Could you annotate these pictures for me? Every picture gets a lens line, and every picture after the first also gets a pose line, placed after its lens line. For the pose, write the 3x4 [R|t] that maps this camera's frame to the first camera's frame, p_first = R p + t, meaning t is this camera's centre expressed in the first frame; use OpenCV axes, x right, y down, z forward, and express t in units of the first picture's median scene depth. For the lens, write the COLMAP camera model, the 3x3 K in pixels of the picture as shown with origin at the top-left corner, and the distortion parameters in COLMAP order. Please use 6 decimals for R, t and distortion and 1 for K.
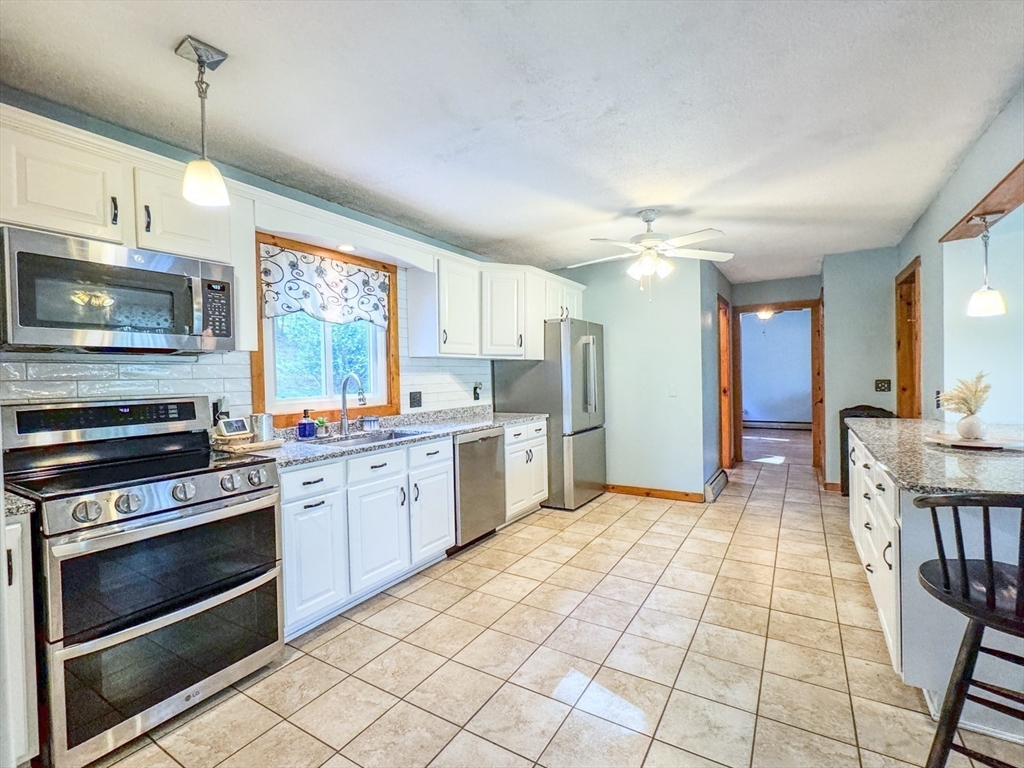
lens RADIAL K [[471.4, 0, 510.2], [0, 471.4, 383.5], [0, 0, 1]] dist [-0.001993, 0.000128]
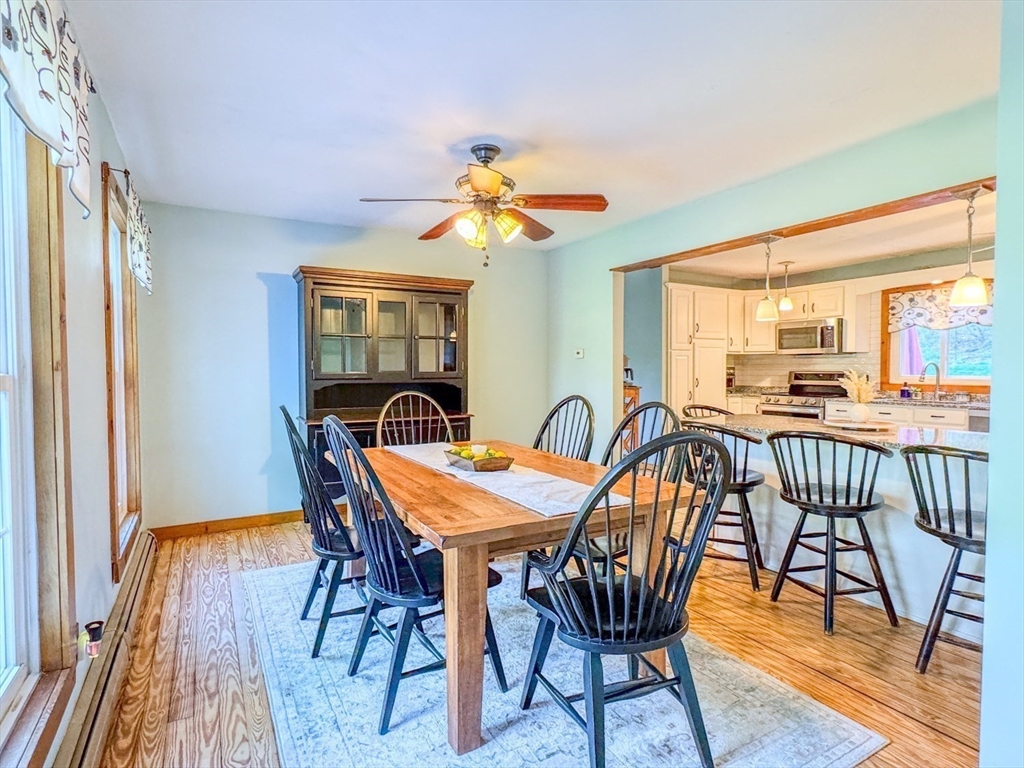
lens RADIAL K [[542.5, 0, 510.0], [0, 542.5, 386.3], [0, 0, 1]] dist [-0.005032, 0.001450]
pose [[-0.477963, 0.053854, -0.876728, 1.922875], [-0.001848, 0.998055, 0.062315, -0.049074], [0.878378, 0.031405, -0.476934, 0.619367]]
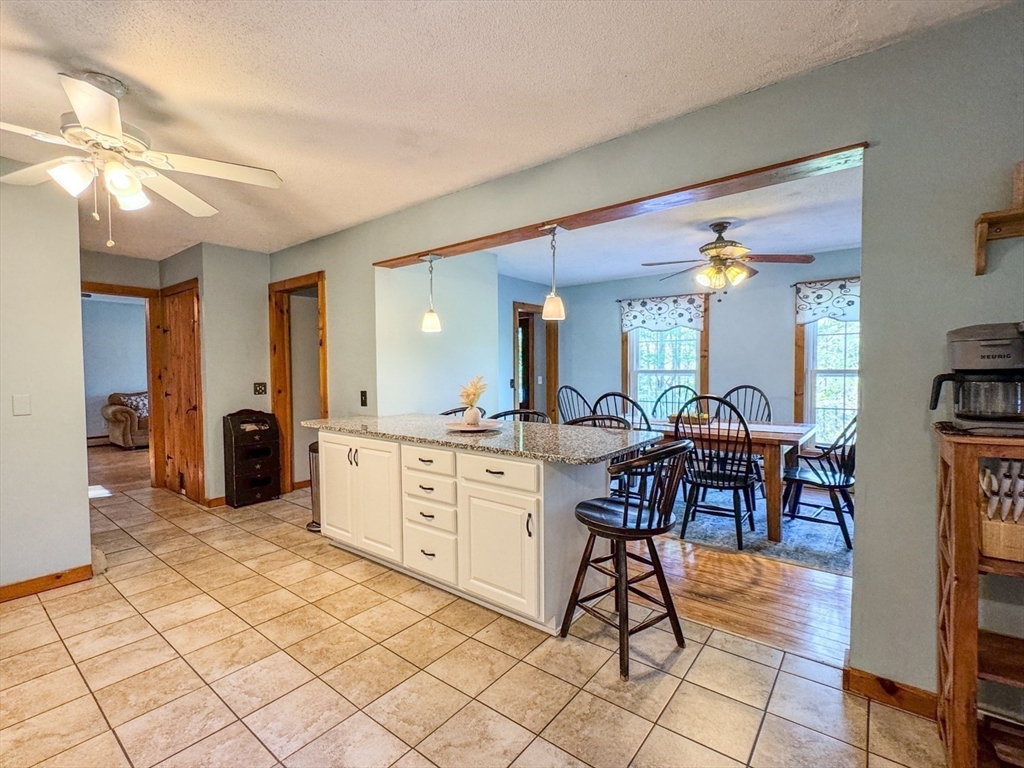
lens RADIAL K [[471.4, 0, 512.3], [0, 471.4, 384.9], [0, 0, 1]] dist [-0.001993, 0.000128]
pose [[0.113083, -0.012444, 0.993508, -0.230767], [0.020932, 0.999729, 0.010140, -0.003917], [-0.993365, 0.019650, 0.113313, 0.526397]]
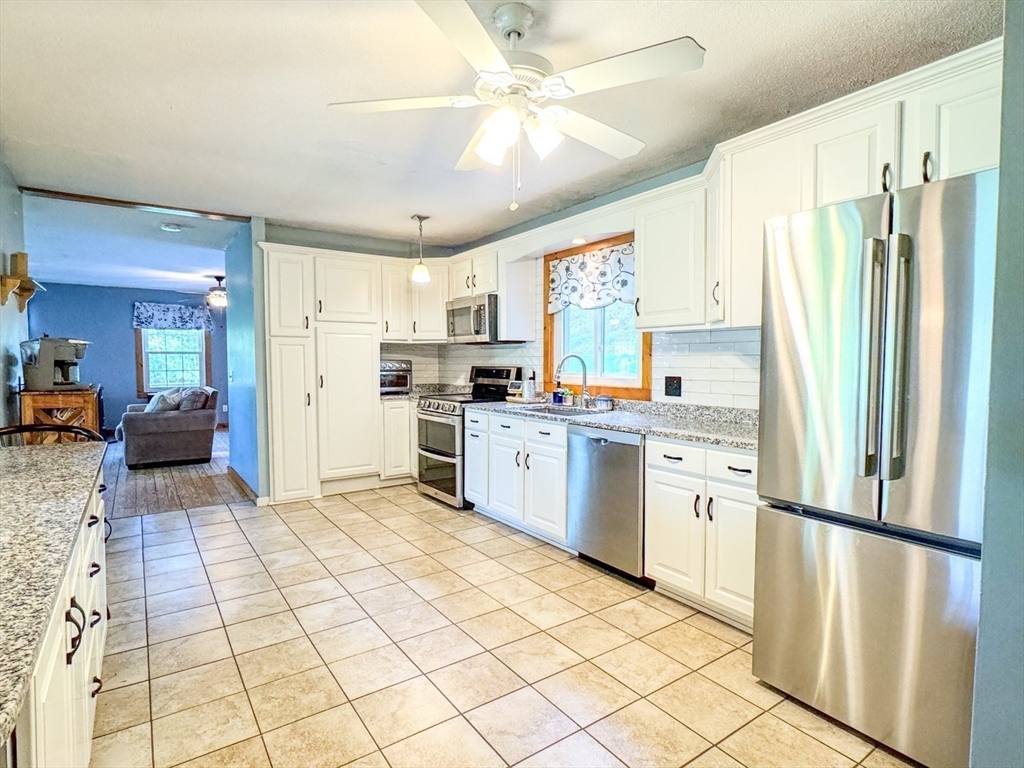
lens RADIAL K [[542.5, 0, 515.6], [0, 542.5, 384.7], [0, 0, 1]] dist [-0.005032, 0.001450]
pose [[-0.397033, 0.064754, -0.915517, 0.911091], [-0.007029, 0.997264, 0.073584, -0.041758], [0.917777, 0.035651, -0.395492, 1.379680]]
